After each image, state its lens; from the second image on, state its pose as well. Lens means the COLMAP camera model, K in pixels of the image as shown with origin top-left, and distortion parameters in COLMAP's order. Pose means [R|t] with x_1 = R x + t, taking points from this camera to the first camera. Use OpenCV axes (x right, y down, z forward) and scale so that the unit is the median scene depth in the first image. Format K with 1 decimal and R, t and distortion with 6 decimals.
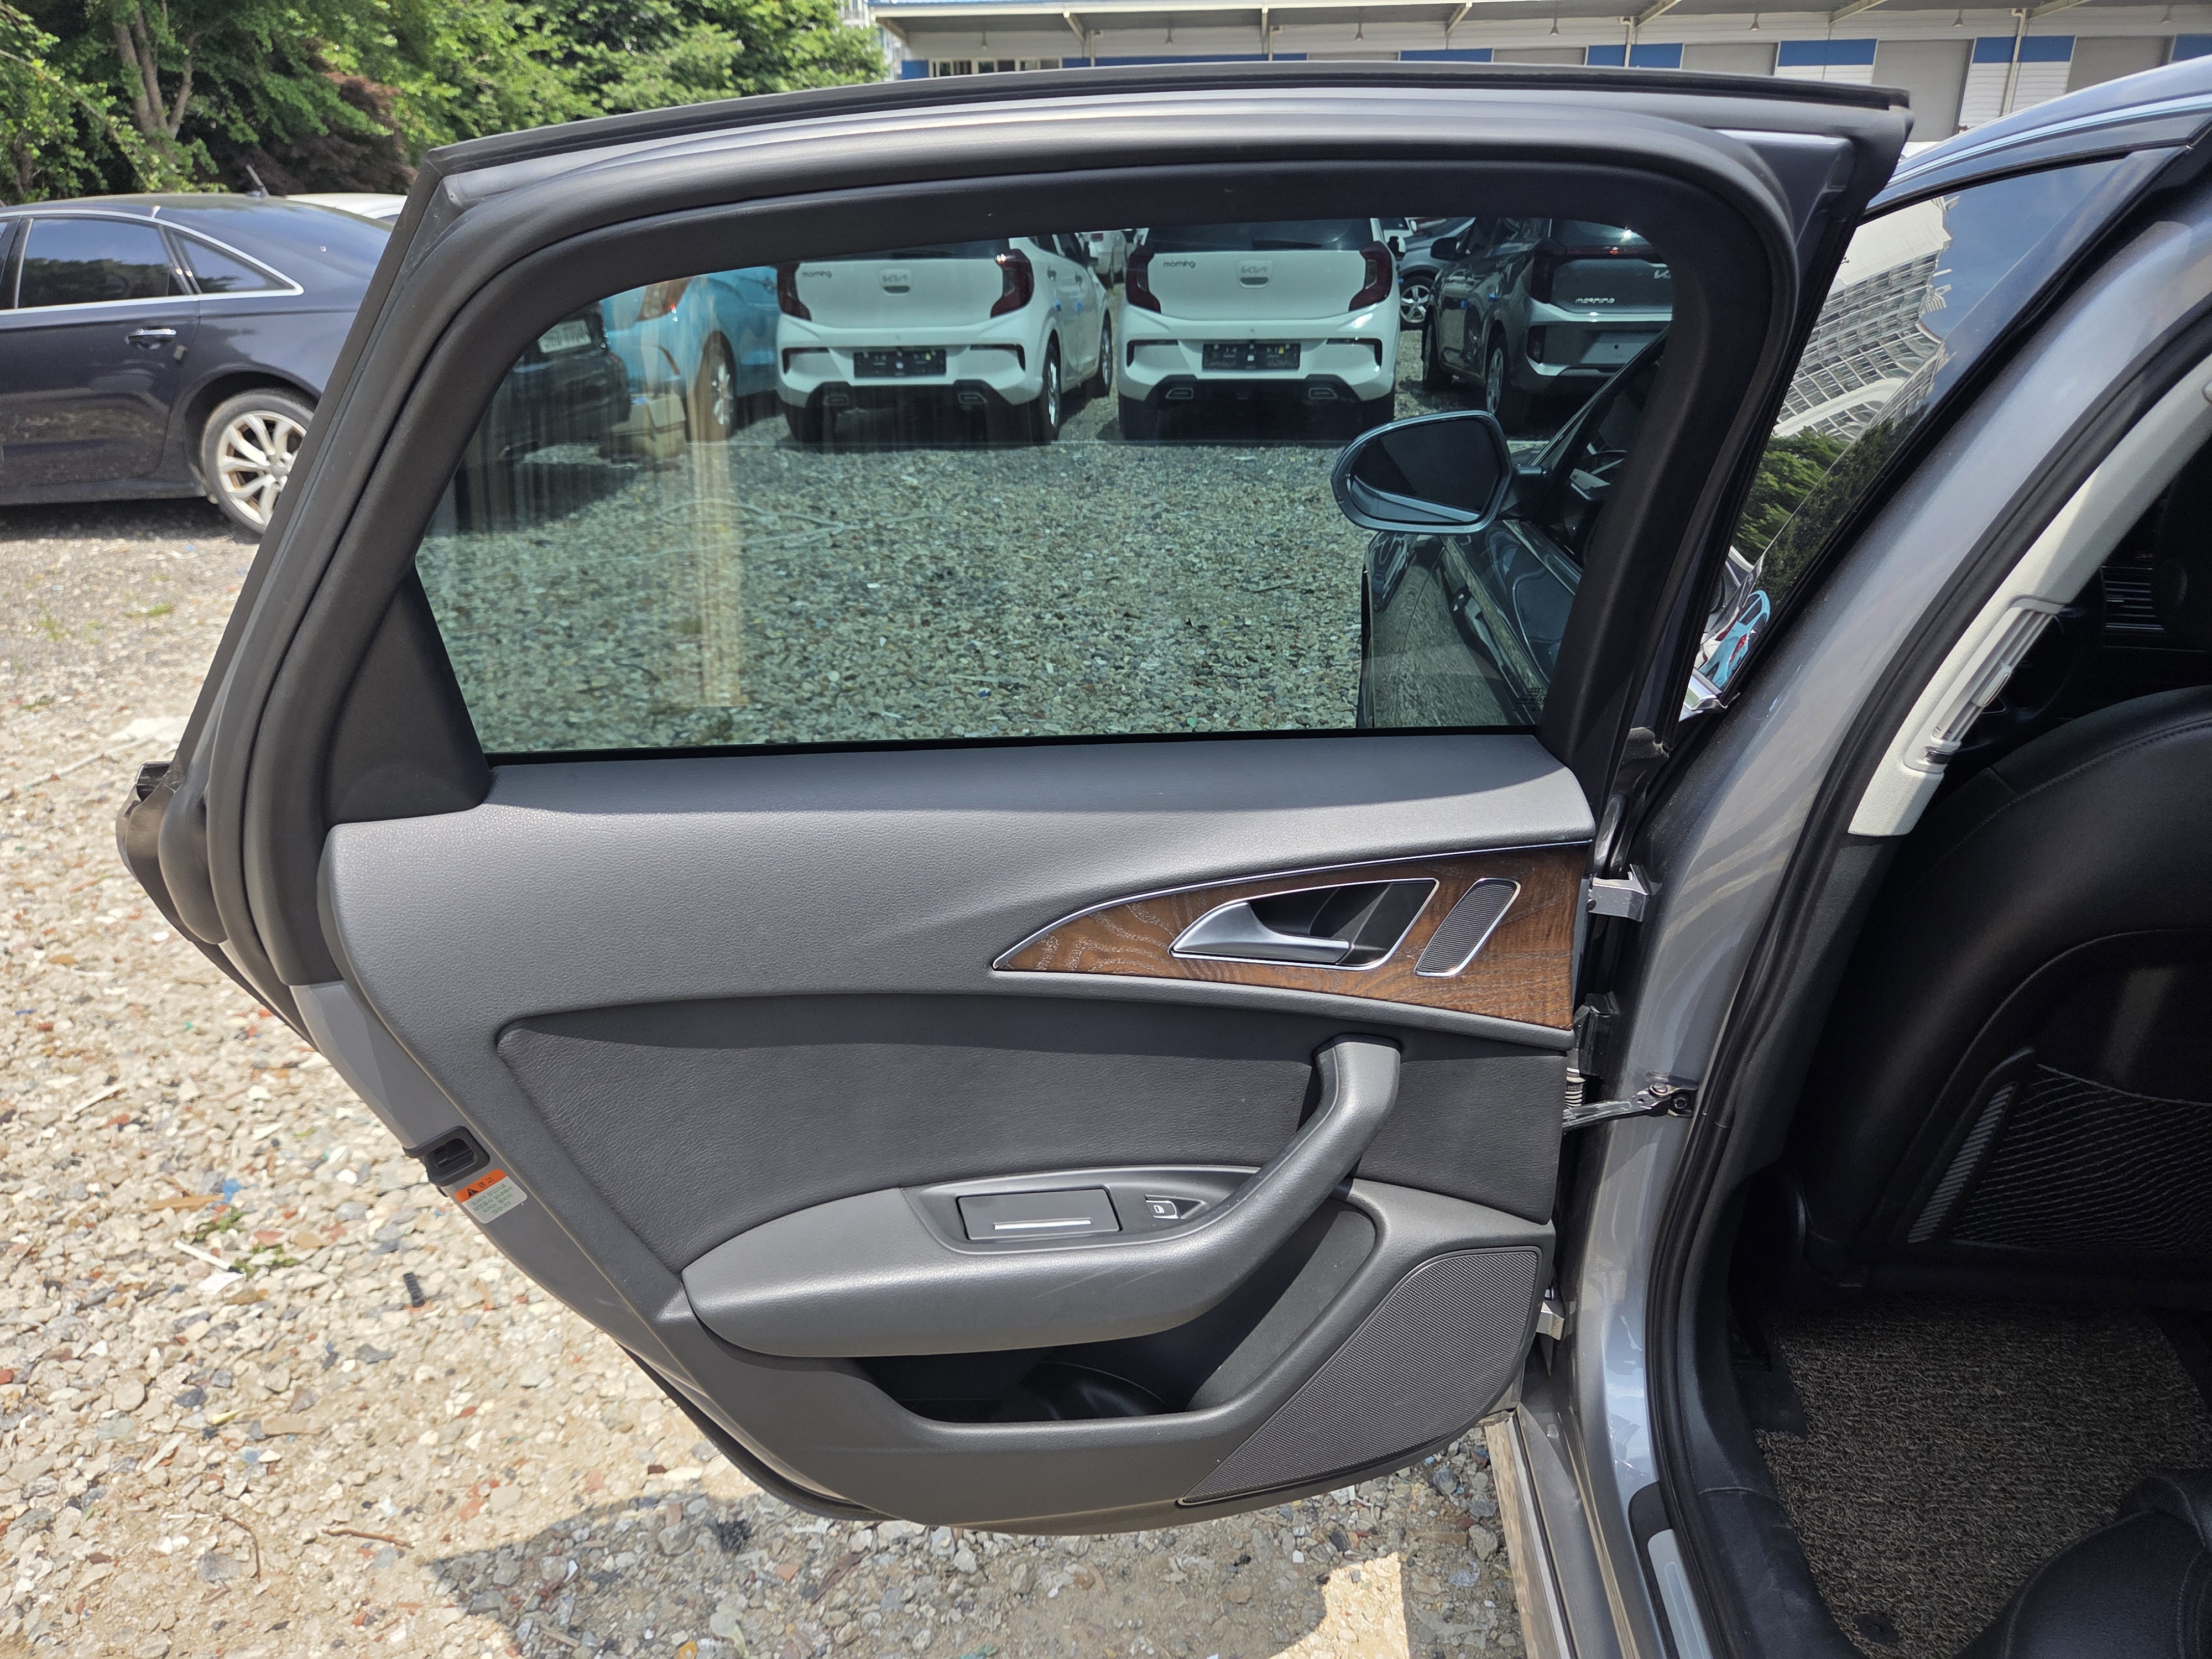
lens RADIAL K [[1468.1, 0, 1106.0], [0, 1468.1, 829.5], [0, 0, 1]] dist [0.064467, -0.049280]
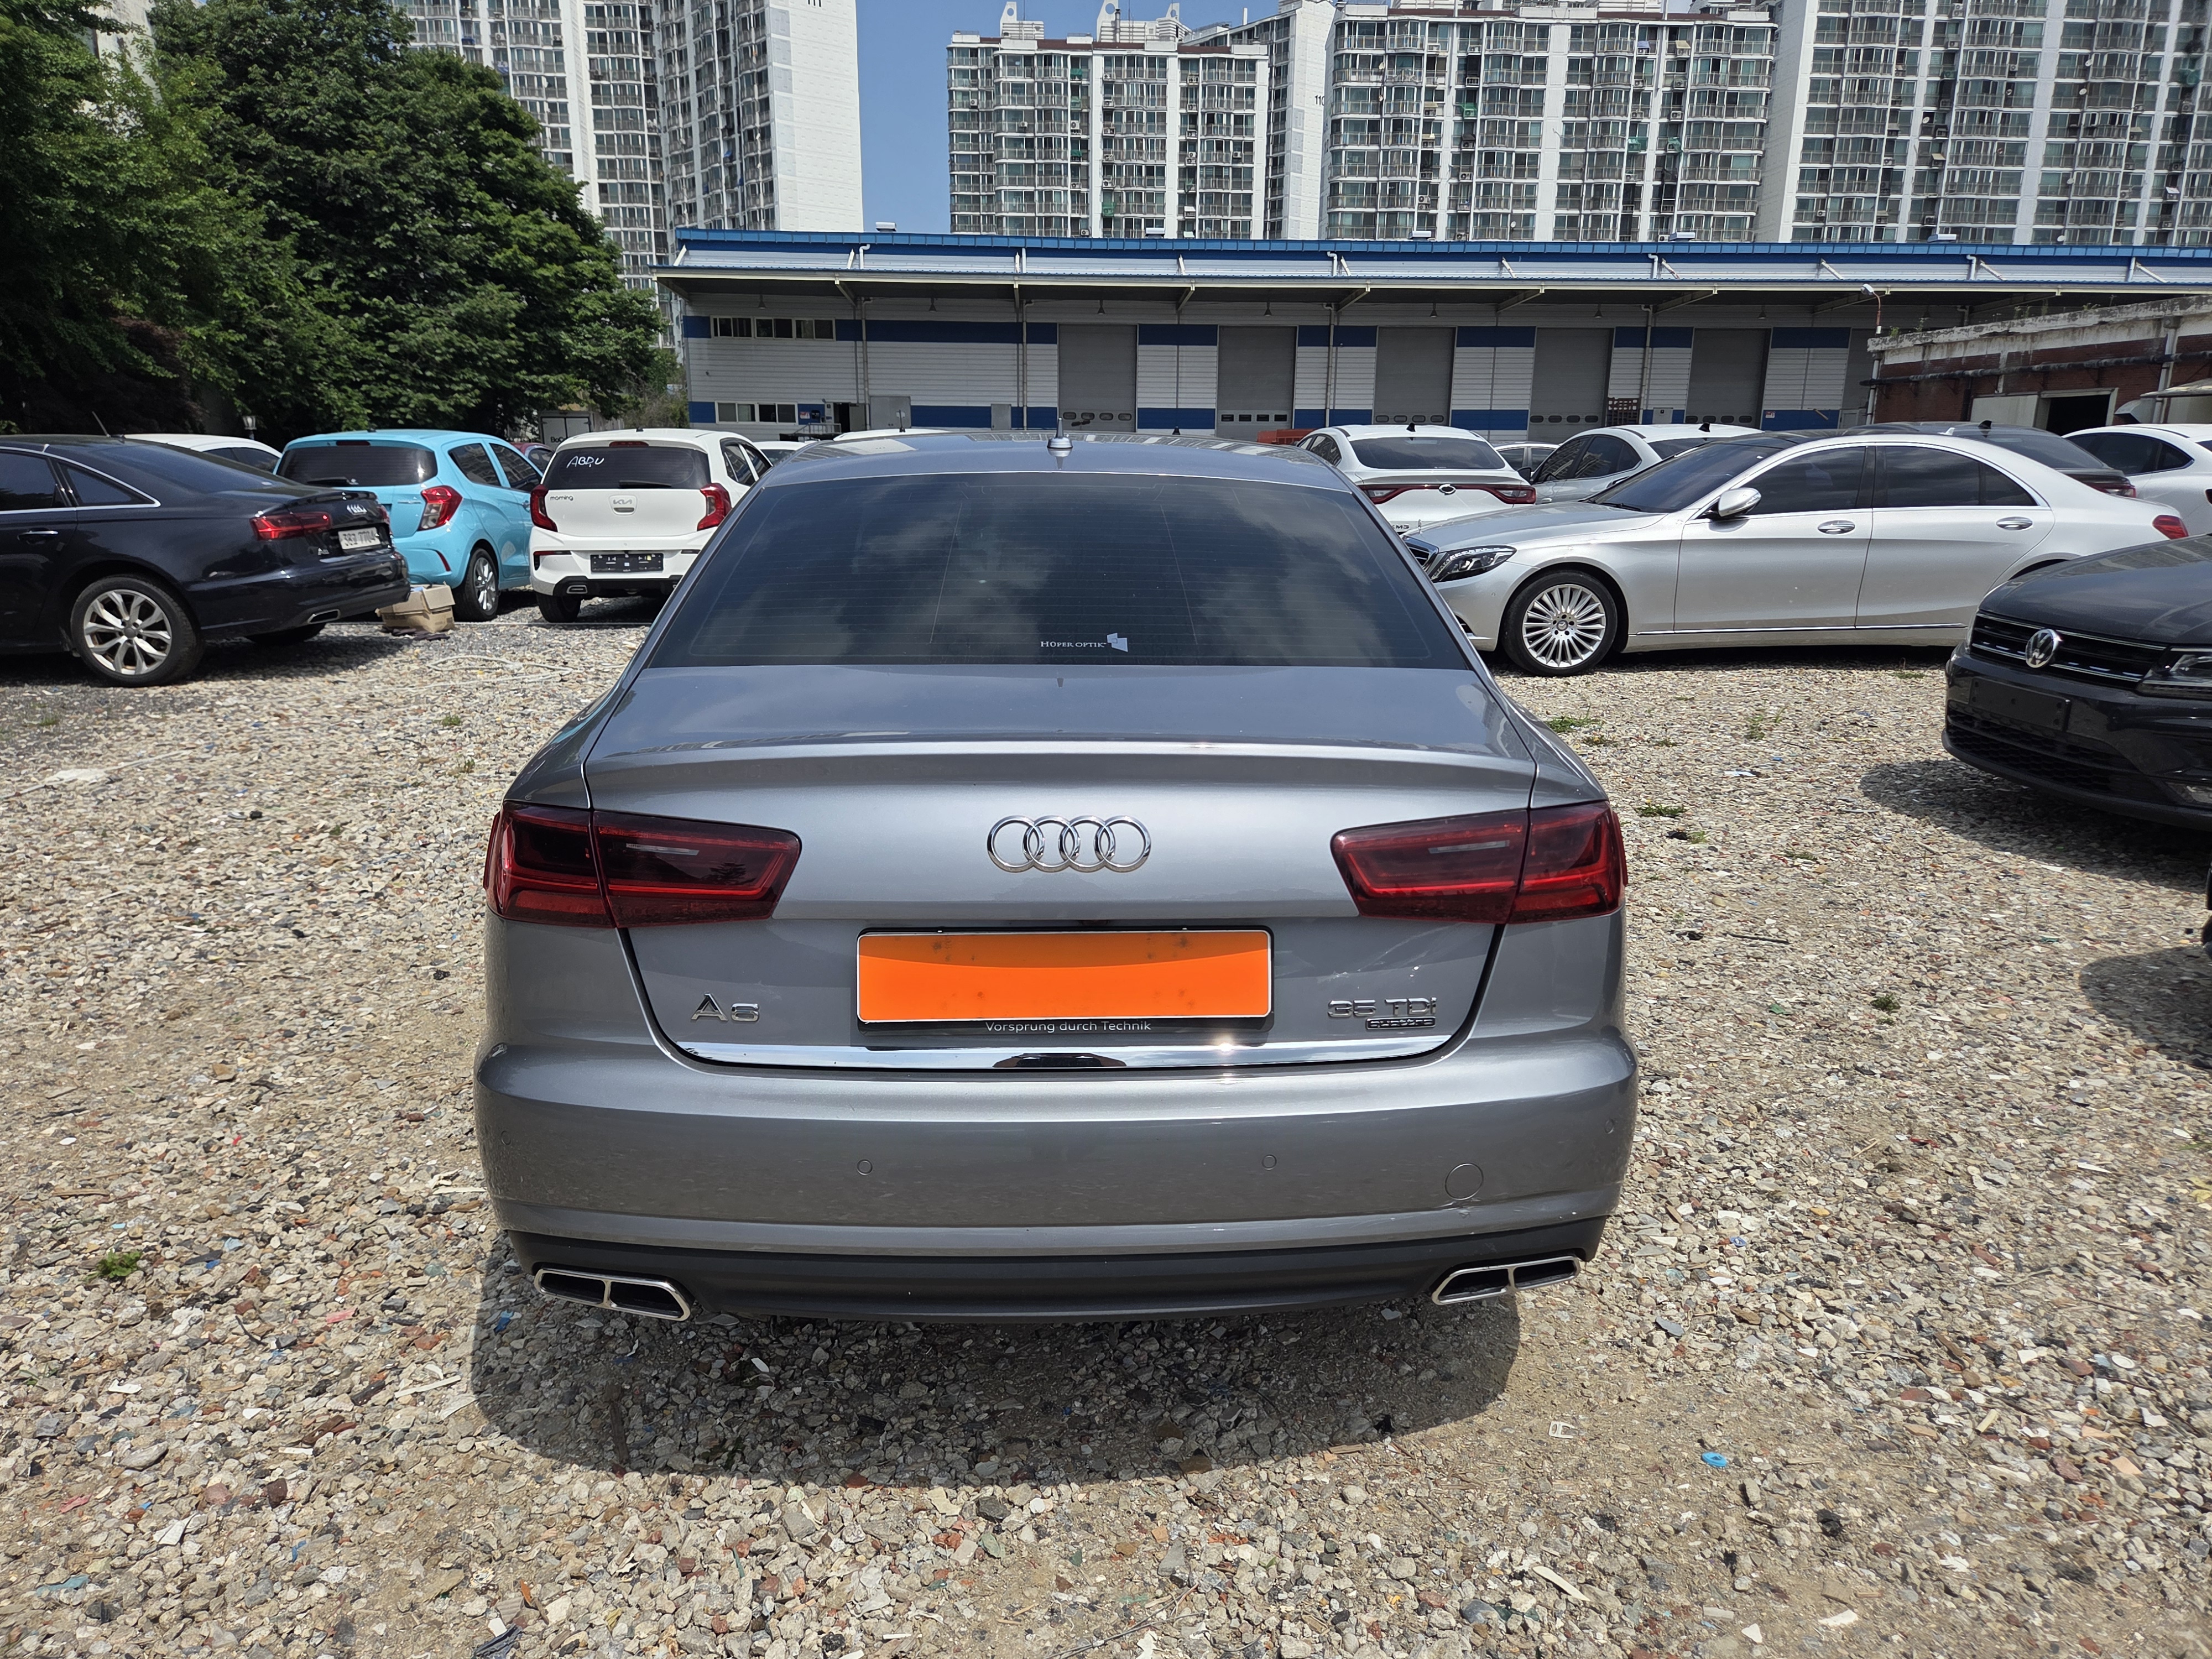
lens RADIAL K [[1468.1, 0, 1106.0], [0, 1468.1, 829.5], [0, 0, 1]] dist [0.064467, -0.049280]
pose [[0.990526, -0.018982, 0.136009, 0.098527], [0.038486, 0.989083, -0.142243, 0.123026], [-0.131824, 0.146129, 0.980443, -0.314066]]
